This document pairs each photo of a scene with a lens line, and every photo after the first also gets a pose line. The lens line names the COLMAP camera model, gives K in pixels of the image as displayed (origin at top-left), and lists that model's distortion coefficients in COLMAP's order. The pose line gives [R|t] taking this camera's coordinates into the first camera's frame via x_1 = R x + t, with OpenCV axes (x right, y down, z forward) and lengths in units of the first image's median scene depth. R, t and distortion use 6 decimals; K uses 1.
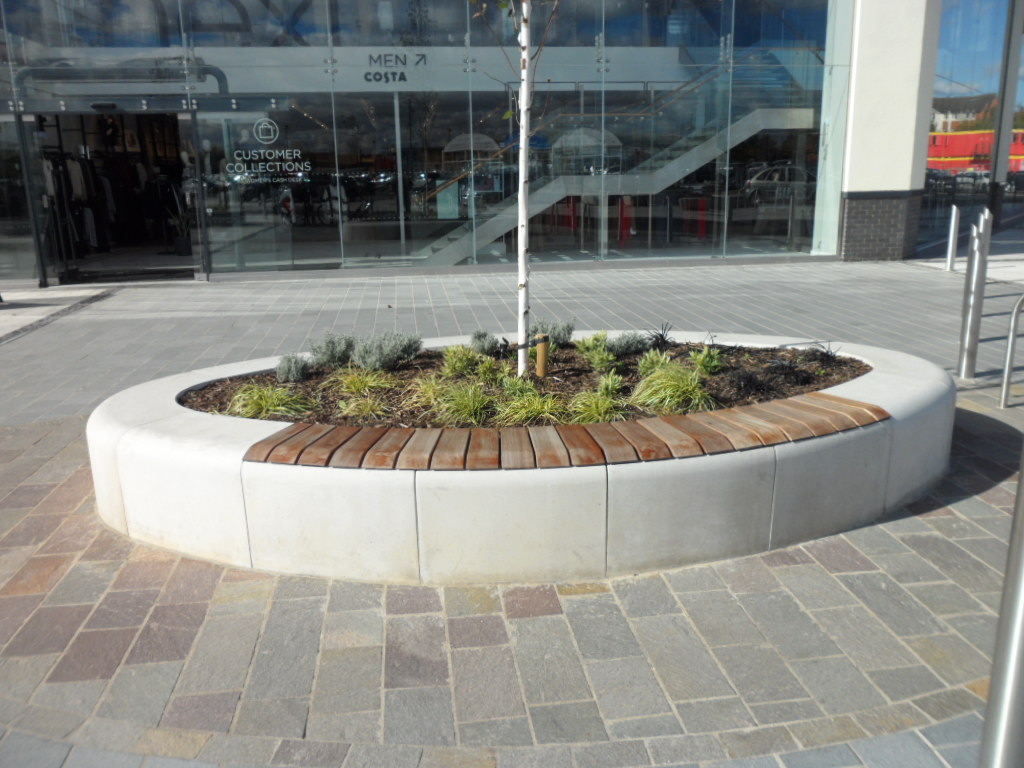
lens RADIAL K [[834.6, 0, 512.0], [0, 834.6, 395.4], [0, 0, 1]] dist [-0.049982, 0.018050]
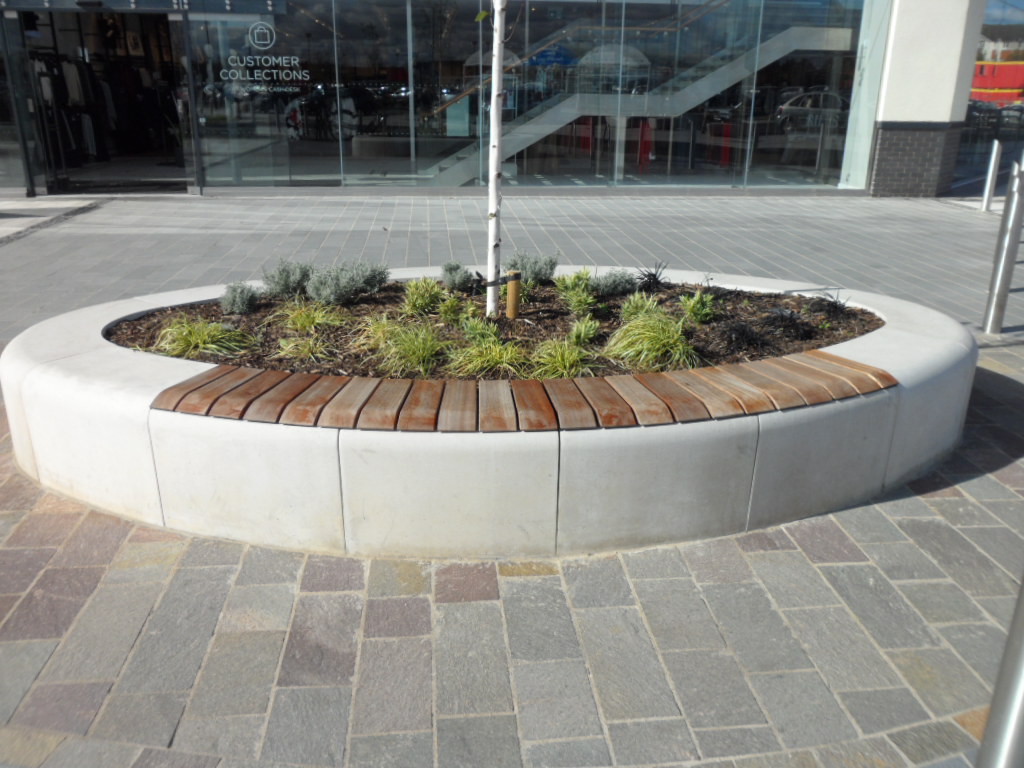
lens RADIAL K [[834.6, 0, 512.0], [0, 834.6, 395.4], [0, 0, 1]] dist [-0.049982, 0.018050]
pose [[0.999029, 0.038546, -0.021330, 0.064210], [-0.036447, 0.995154, 0.091324, -0.024340], [0.024747, -0.090458, 0.995593, 0.110217]]
